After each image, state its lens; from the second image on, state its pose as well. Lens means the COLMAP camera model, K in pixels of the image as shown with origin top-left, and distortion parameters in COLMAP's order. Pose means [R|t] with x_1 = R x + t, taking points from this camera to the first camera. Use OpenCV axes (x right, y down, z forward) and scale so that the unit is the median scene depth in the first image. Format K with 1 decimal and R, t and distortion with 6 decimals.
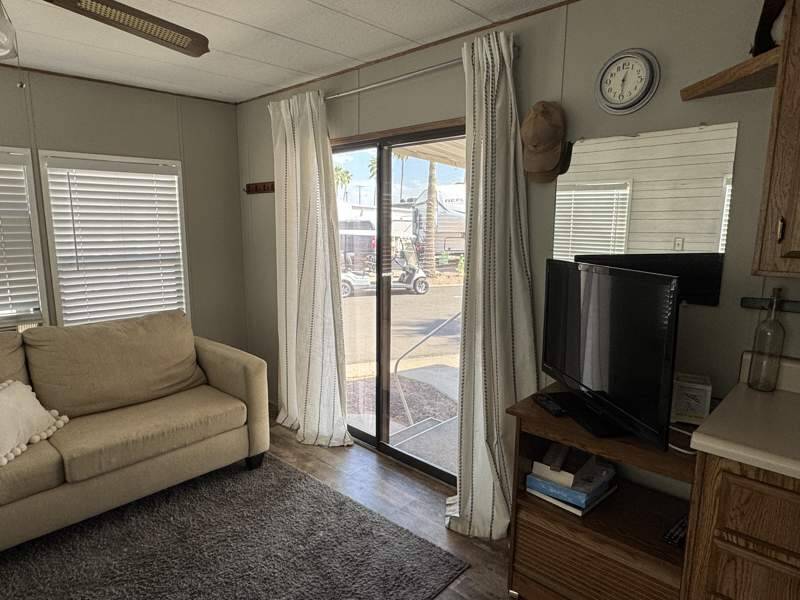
lens RADIAL K [[488.8, 0, 396.7], [0, 488.8, 299.7], [0, 0, 1]] dist [-0.001670, 0.002396]
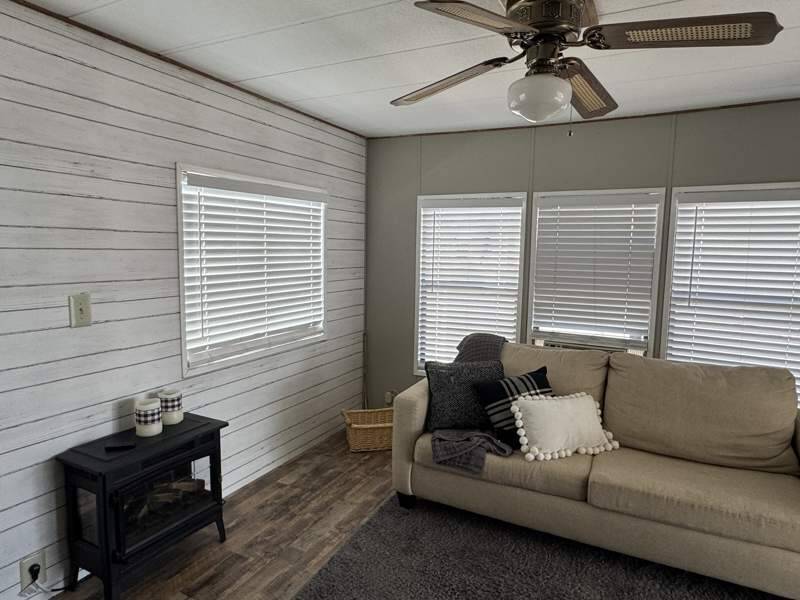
lens RADIAL K [[488.8, 0, 396.7], [0, 488.8, 299.7], [0, 0, 1]] dist [-0.001670, 0.002396]
pose [[0.288126, 0.100631, -0.952290, 0.123327], [-0.170181, 0.984014, 0.052494, -0.028544], [0.942349, 0.146937, 0.300645, 0.183812]]
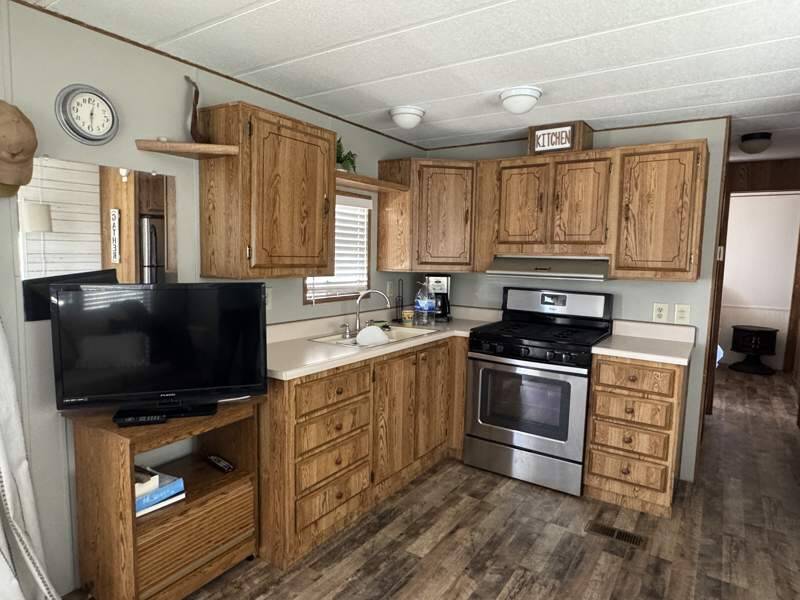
lens RADIAL K [[488.8, 0, 396.7], [0, 488.8, 299.7], [0, 0, 1]] dist [-0.001670, 0.002396]
pose [[-0.170510, -0.104109, 0.979841, -0.496784], [0.135396, 0.982495, 0.127952, -0.062385], [-0.976009, 0.154483, -0.153429, 0.380384]]
